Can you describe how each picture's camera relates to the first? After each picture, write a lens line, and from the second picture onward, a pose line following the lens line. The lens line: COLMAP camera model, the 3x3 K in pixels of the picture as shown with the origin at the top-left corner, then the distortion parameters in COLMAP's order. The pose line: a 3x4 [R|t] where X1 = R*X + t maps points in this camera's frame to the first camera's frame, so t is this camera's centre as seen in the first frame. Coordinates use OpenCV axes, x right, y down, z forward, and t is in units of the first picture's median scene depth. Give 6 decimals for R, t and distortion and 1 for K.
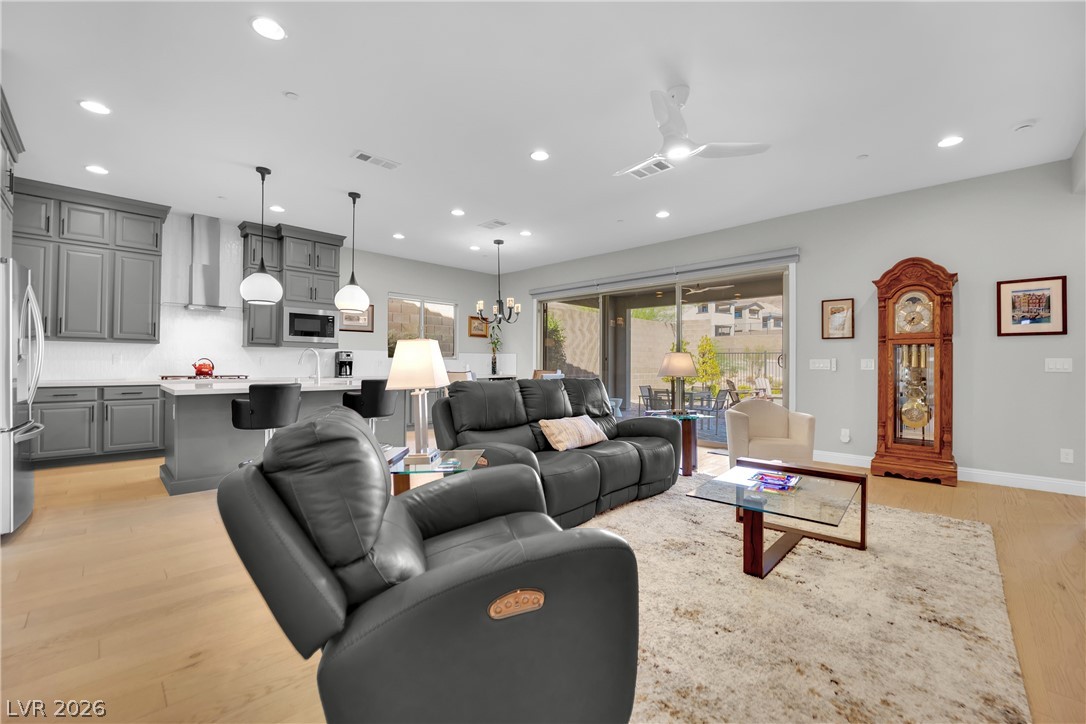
lens RADIAL K [[447.6, 0, 544.0], [0, 447.6, 360.4], [0, 0, 1]] dist [-0.021417, 0.000200]
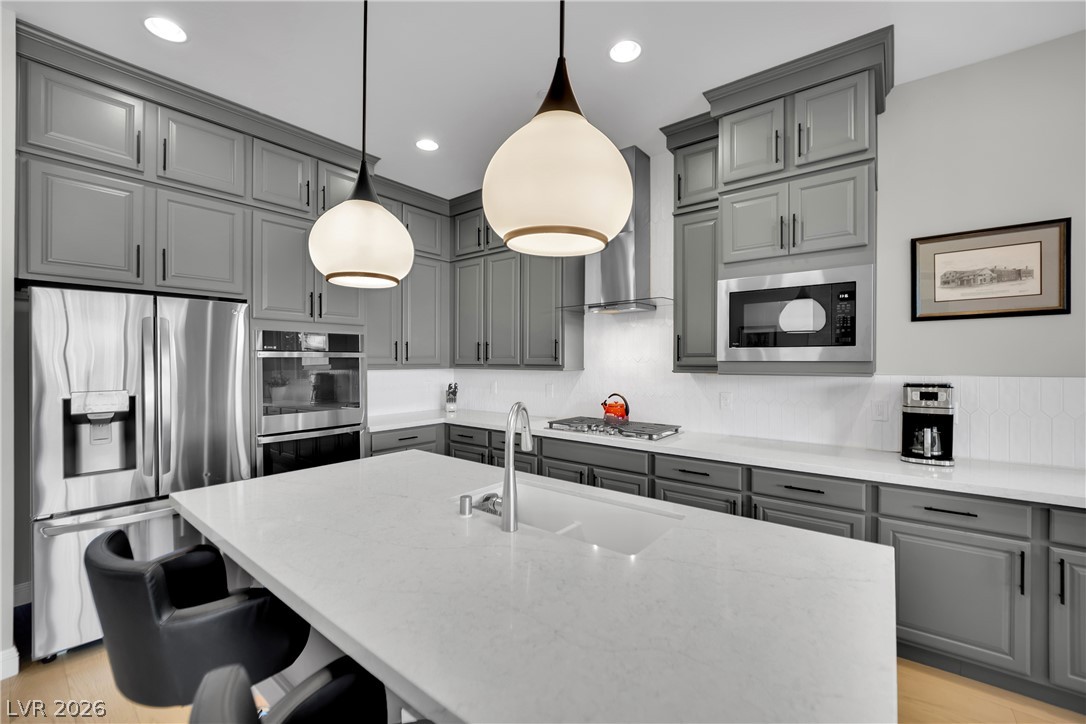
lens RADIAL K [[447.6, 0, 543.1], [0, 447.6, 359.4], [0, 0, 1]] dist [-0.021417, 0.000200]
pose [[0.102997, -0.010724, -0.994624, -0.166874], [0.010045, 0.999902, -0.009740, -0.040431], [0.994631, -0.008988, 0.103094, 0.751717]]
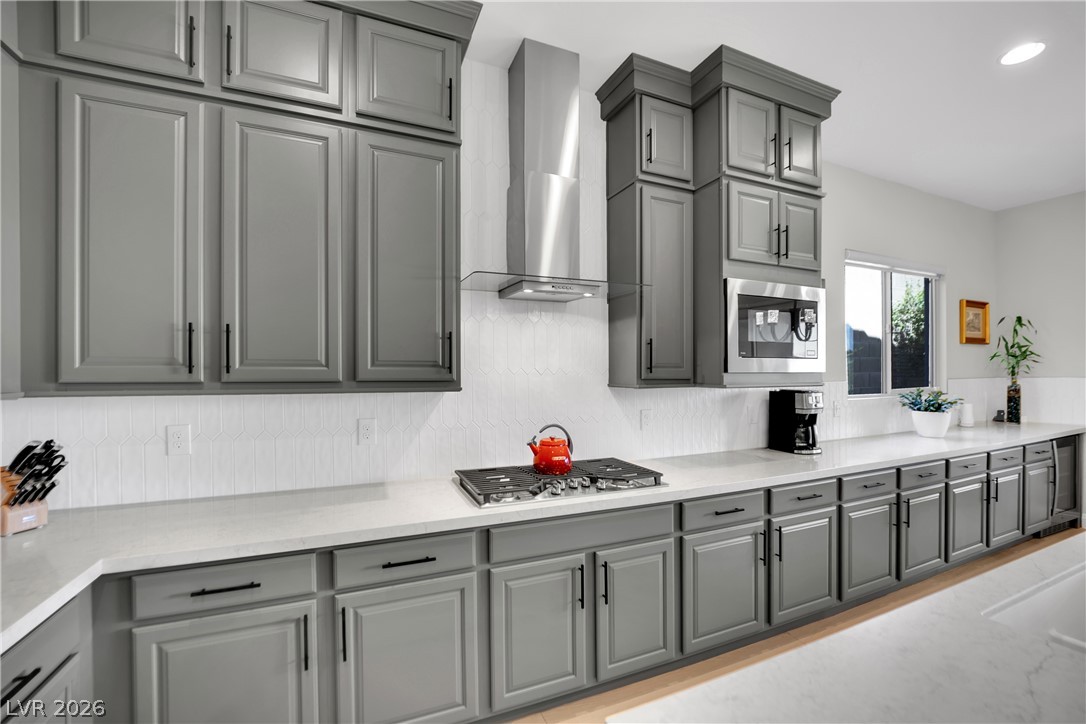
lens RADIAL K [[447.6, 0, 545.4], [0, 447.6, 372.7], [0, 0, 1]] dist [-0.021417, 0.000200]
pose [[0.925187, -0.005893, -0.379465, -0.560565], [0.011517, 0.999855, 0.012552, -0.047129], [0.379336, -0.015984, 0.925121, 0.576187]]
